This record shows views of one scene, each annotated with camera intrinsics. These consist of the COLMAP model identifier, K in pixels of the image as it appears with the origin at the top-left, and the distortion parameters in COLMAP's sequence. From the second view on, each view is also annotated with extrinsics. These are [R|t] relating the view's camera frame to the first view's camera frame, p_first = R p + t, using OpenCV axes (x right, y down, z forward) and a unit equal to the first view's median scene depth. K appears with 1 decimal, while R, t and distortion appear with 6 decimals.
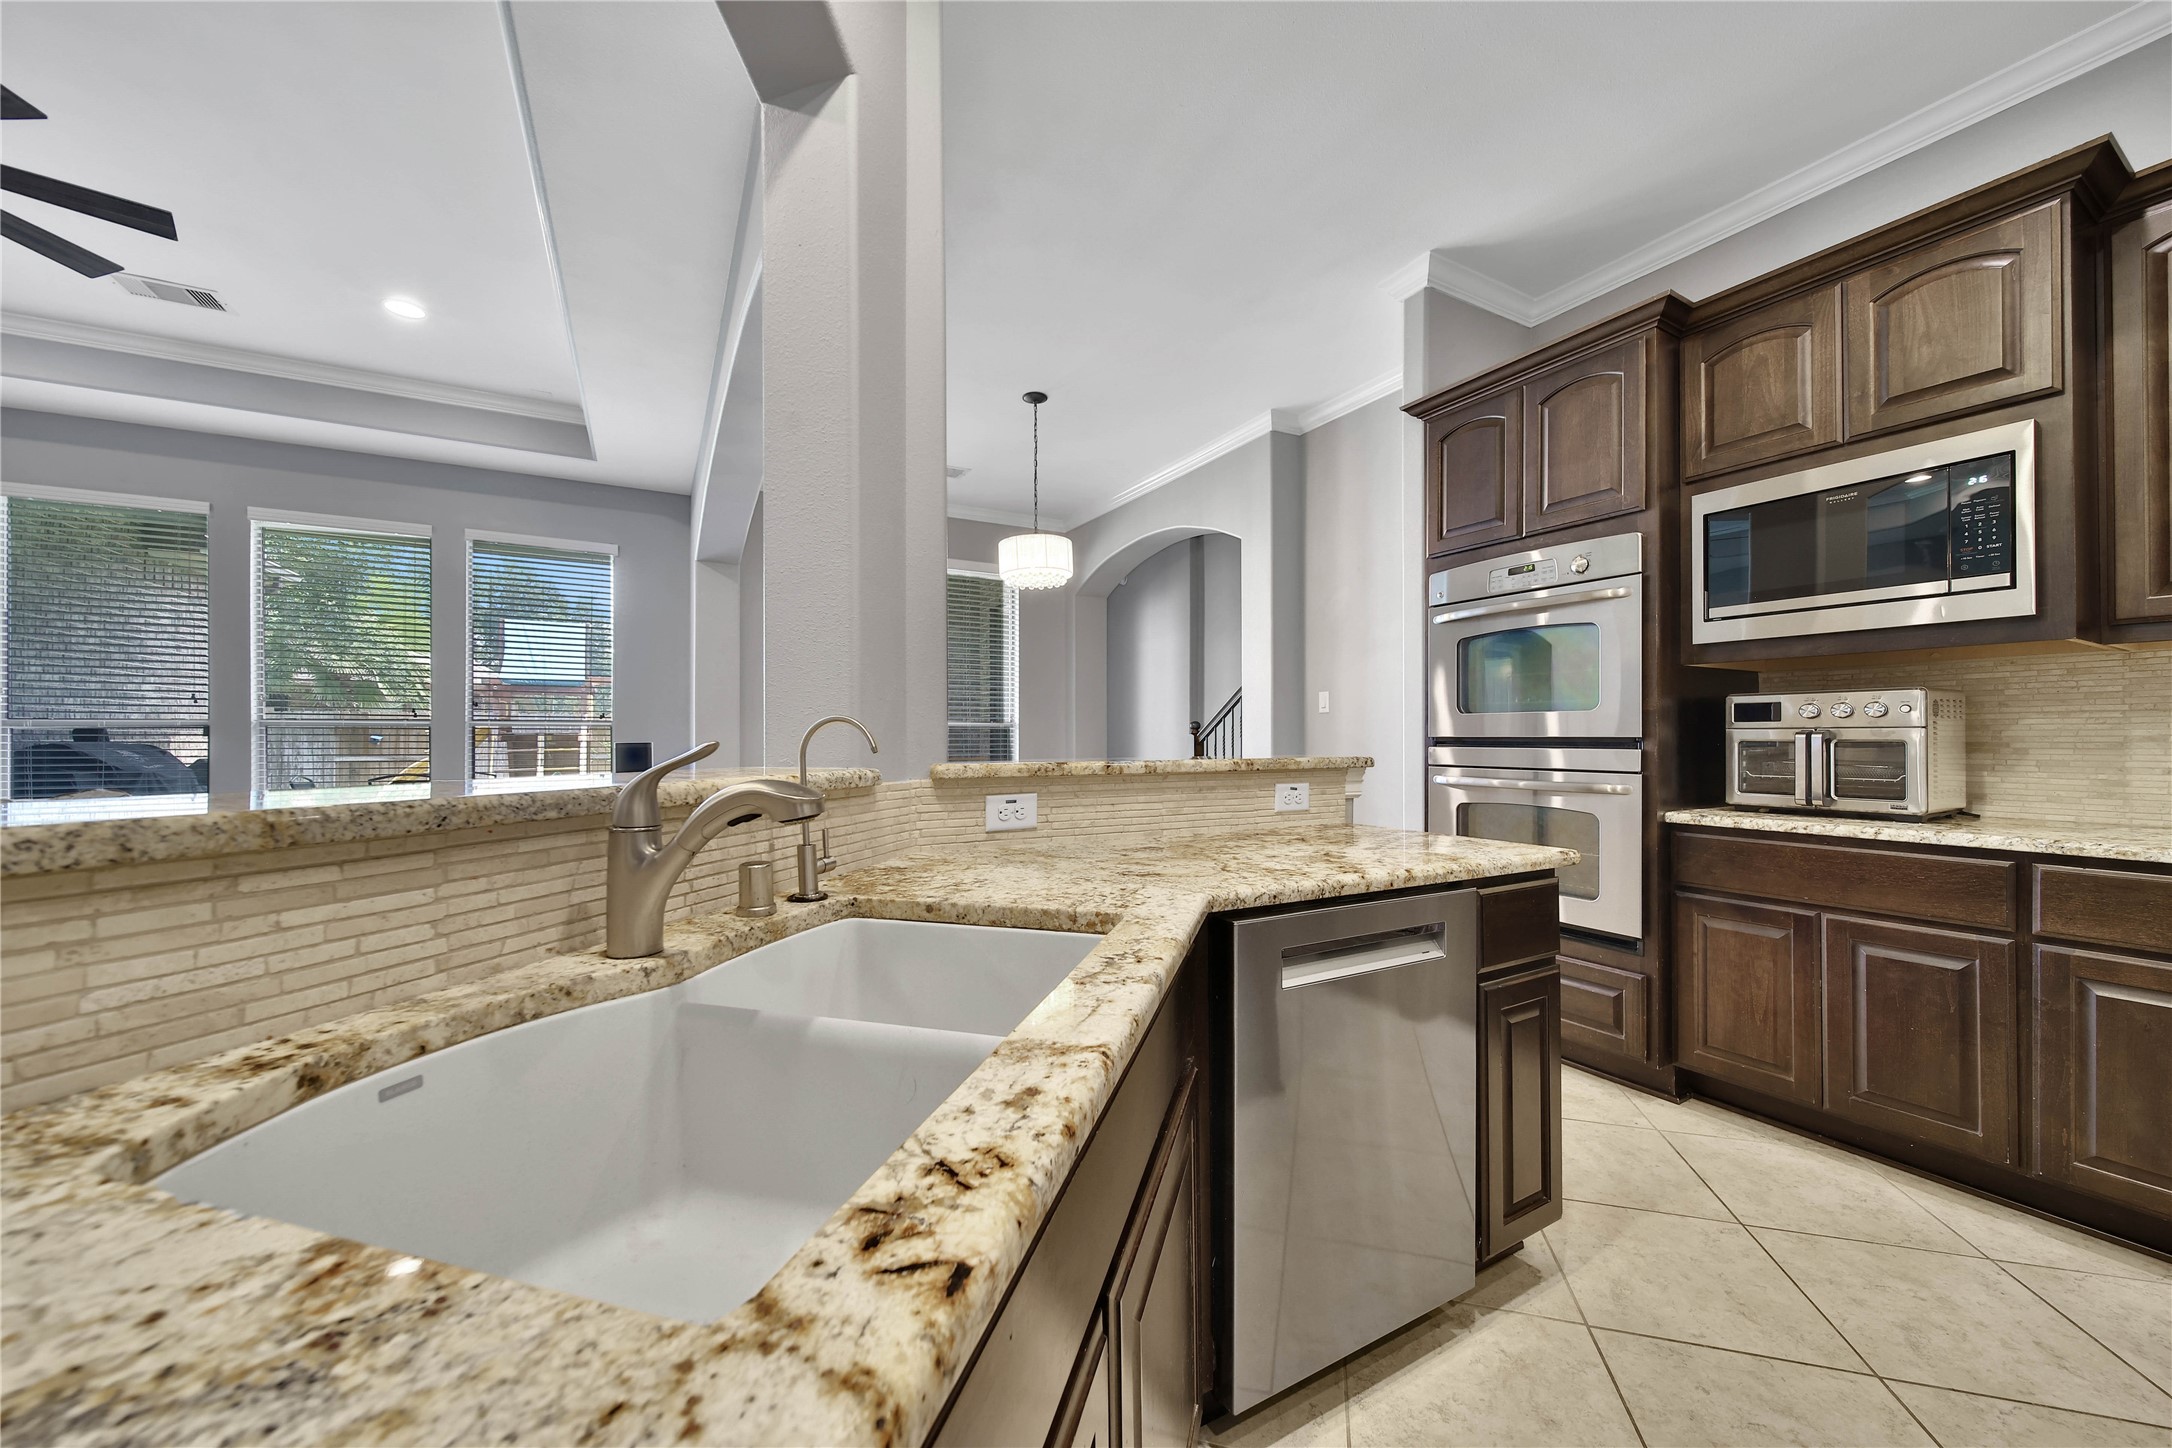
lens RADIAL K [[775.2, 0, 1081.2], [0, 775.2, 756.0], [0, 0, 1]] dist [0.000457, -0.001463]
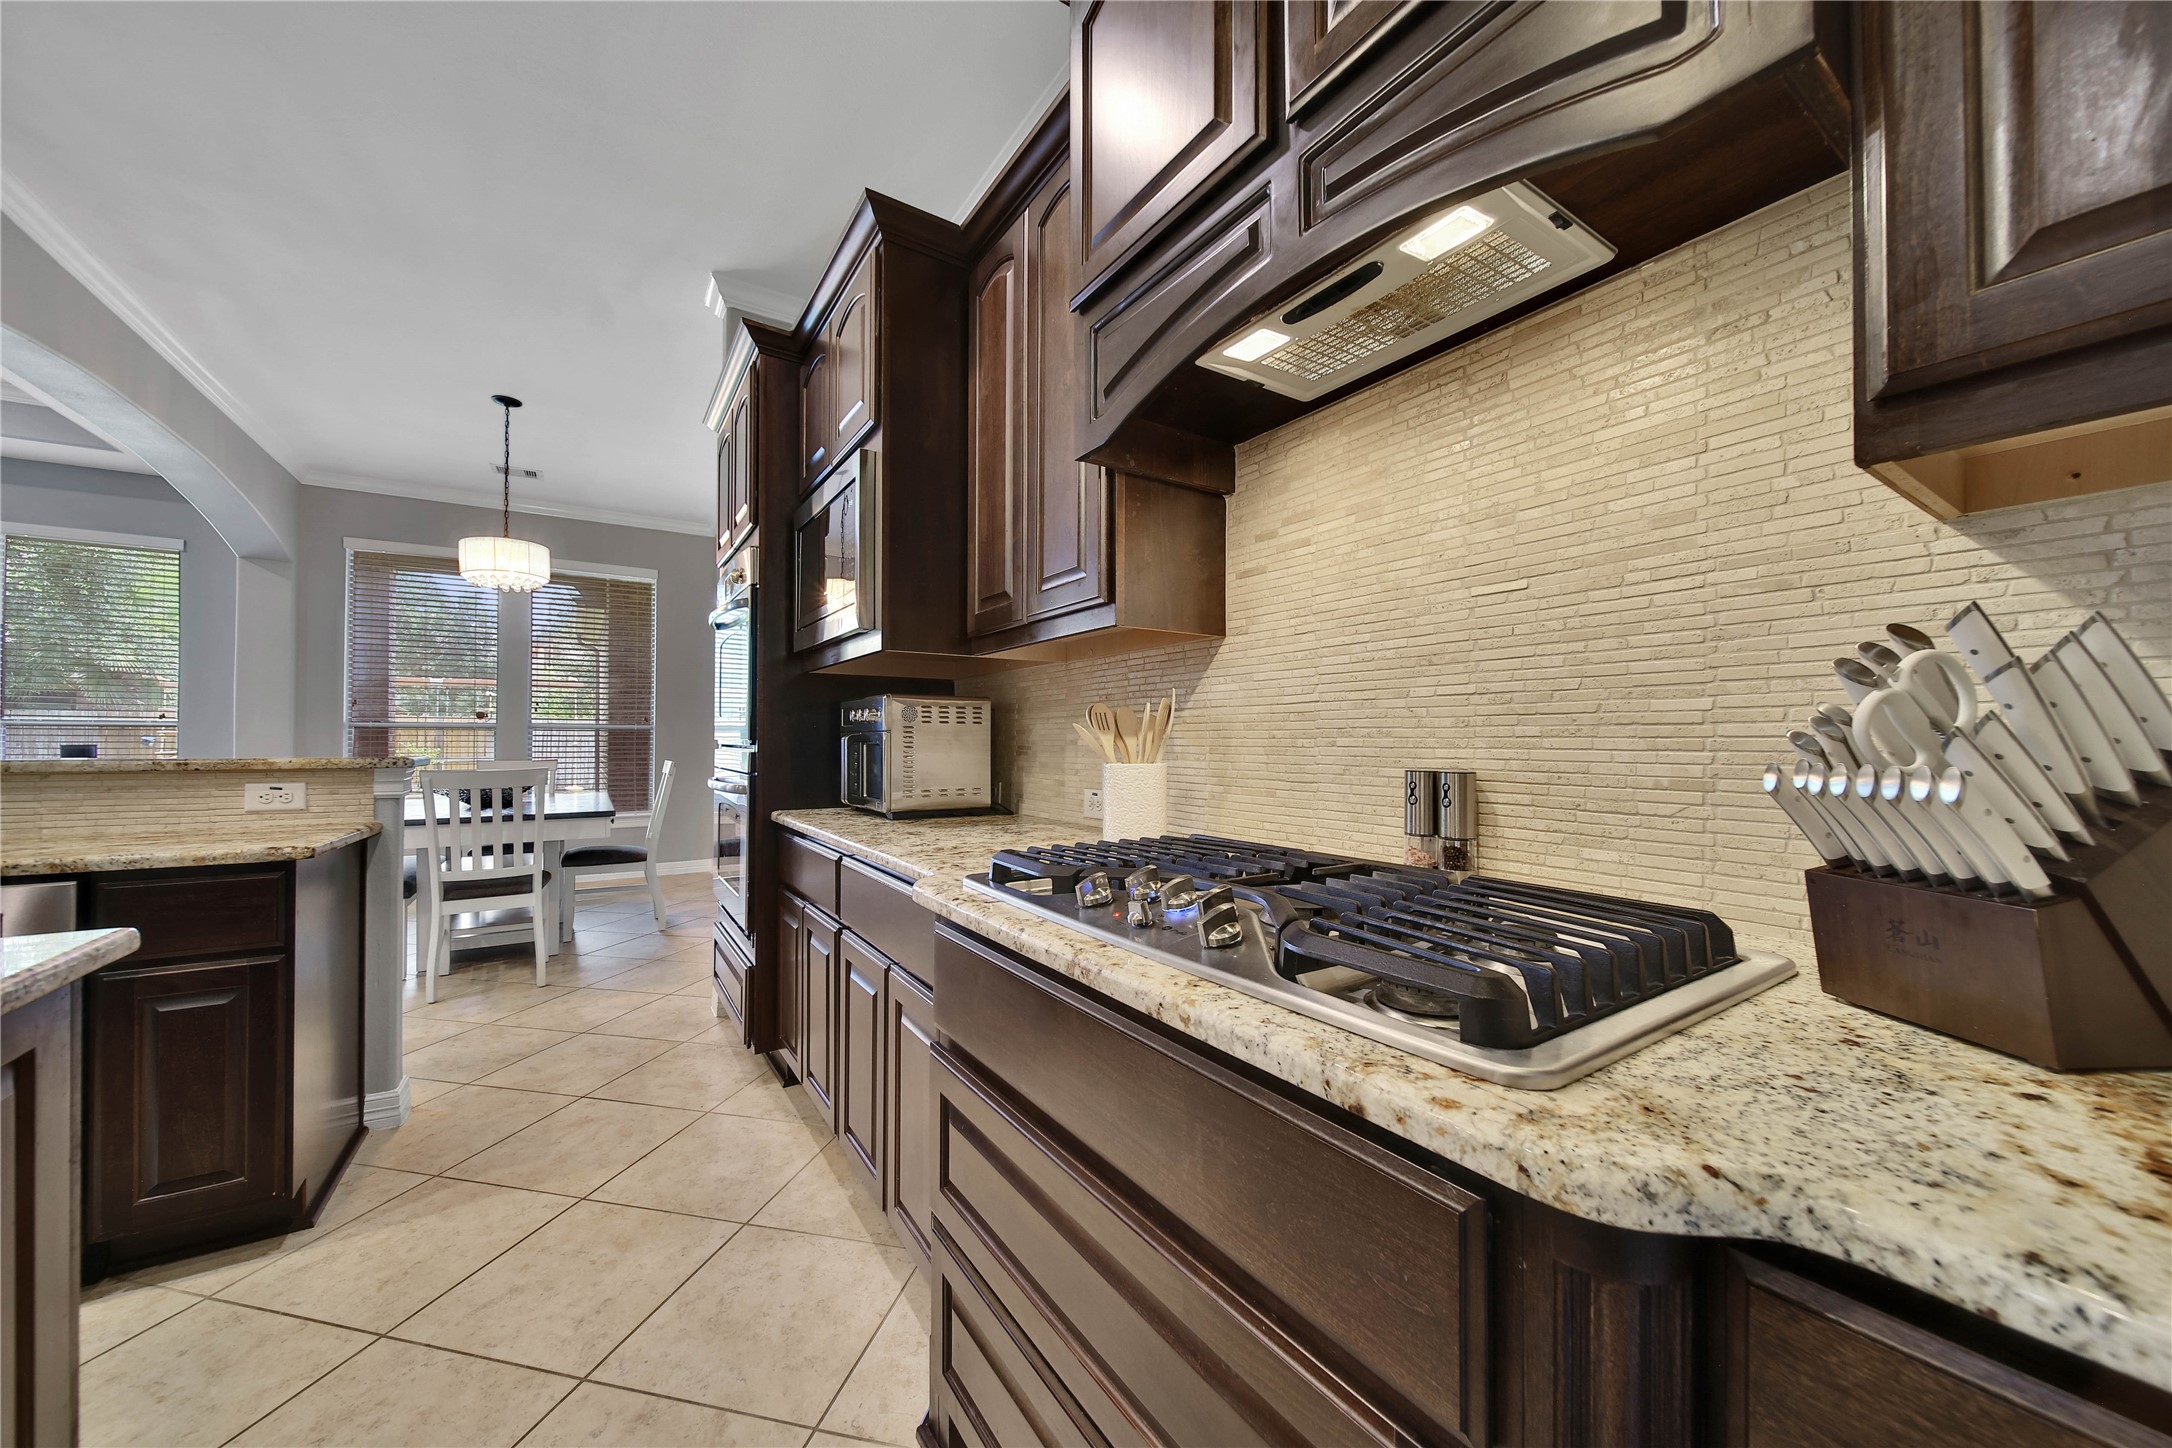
lens RADIAL K [[775.2, 0, 1079.9], [0, 775.2, 742.7], [0, 0, 1]] dist [0.000457, -0.001463]
pose [[0.995178, 0.003205, 0.098031, 1.061632], [-0.000864, 0.999714, -0.023910, 0.004141], [-0.098080, 0.023710, 0.994896, -0.103688]]
